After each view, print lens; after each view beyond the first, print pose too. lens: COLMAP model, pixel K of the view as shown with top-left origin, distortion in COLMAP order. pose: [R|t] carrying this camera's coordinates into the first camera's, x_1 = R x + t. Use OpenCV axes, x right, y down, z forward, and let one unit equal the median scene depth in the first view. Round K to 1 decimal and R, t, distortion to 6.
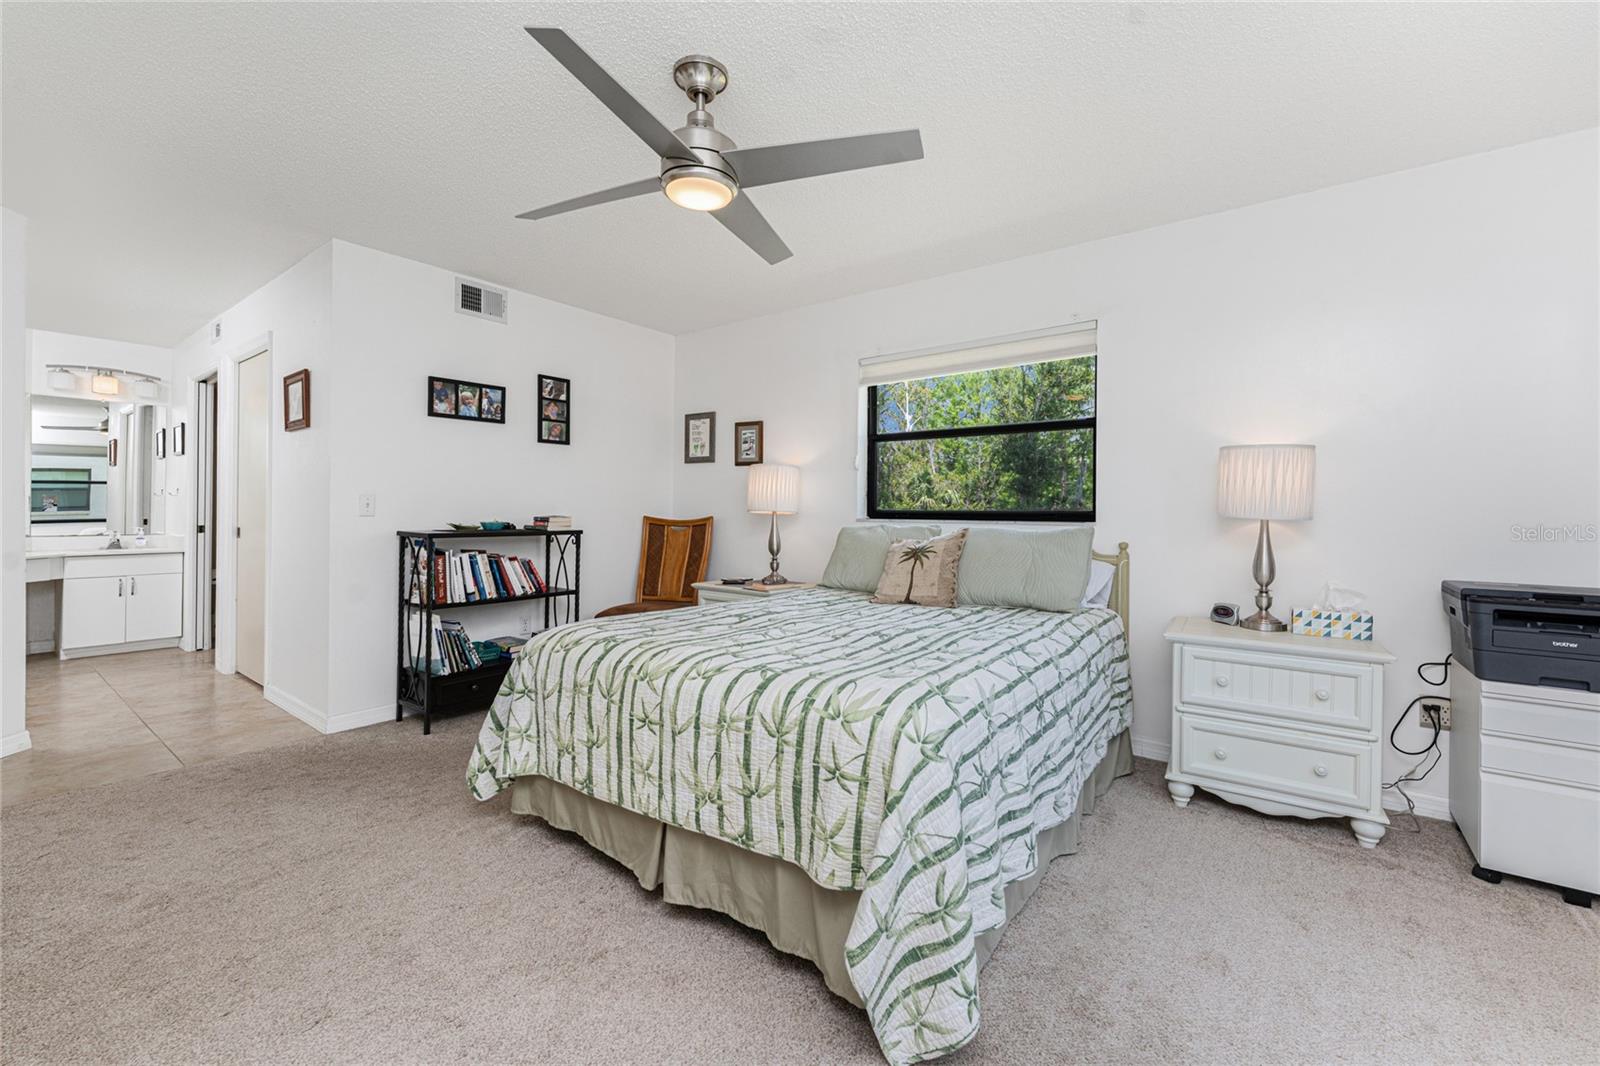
lens RADIAL K [[661.0, 0, 802.6], [0, 661.0, 507.6], [0, 0, 1]] dist [-0.042386, 0.000037]
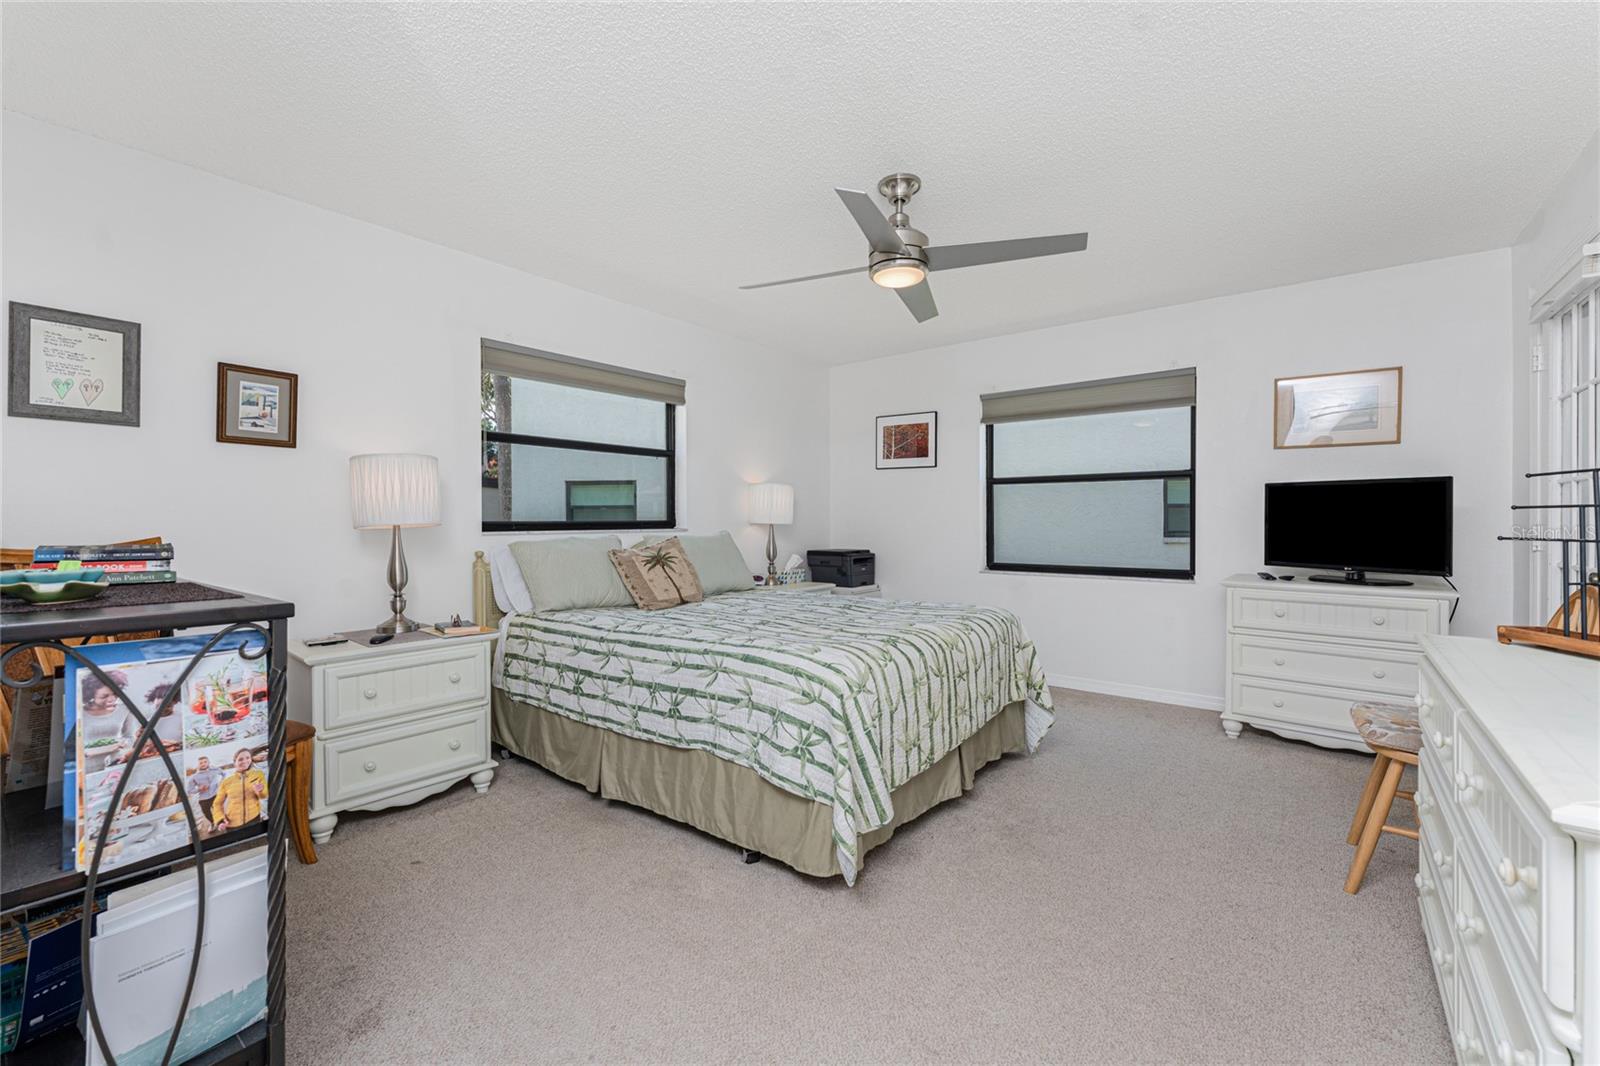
lens RADIAL K [[667.8, 0, 800.9], [0, 667.8, 517.4], [0, 0, 1]] dist [0.032169, 0.000010]
pose [[0.061031, -0.003454, 0.998130, -0.618021], [0.001639, 0.999993, 0.003361, -0.002703], [-0.998135, 0.001431, 0.061036, 0.481032]]
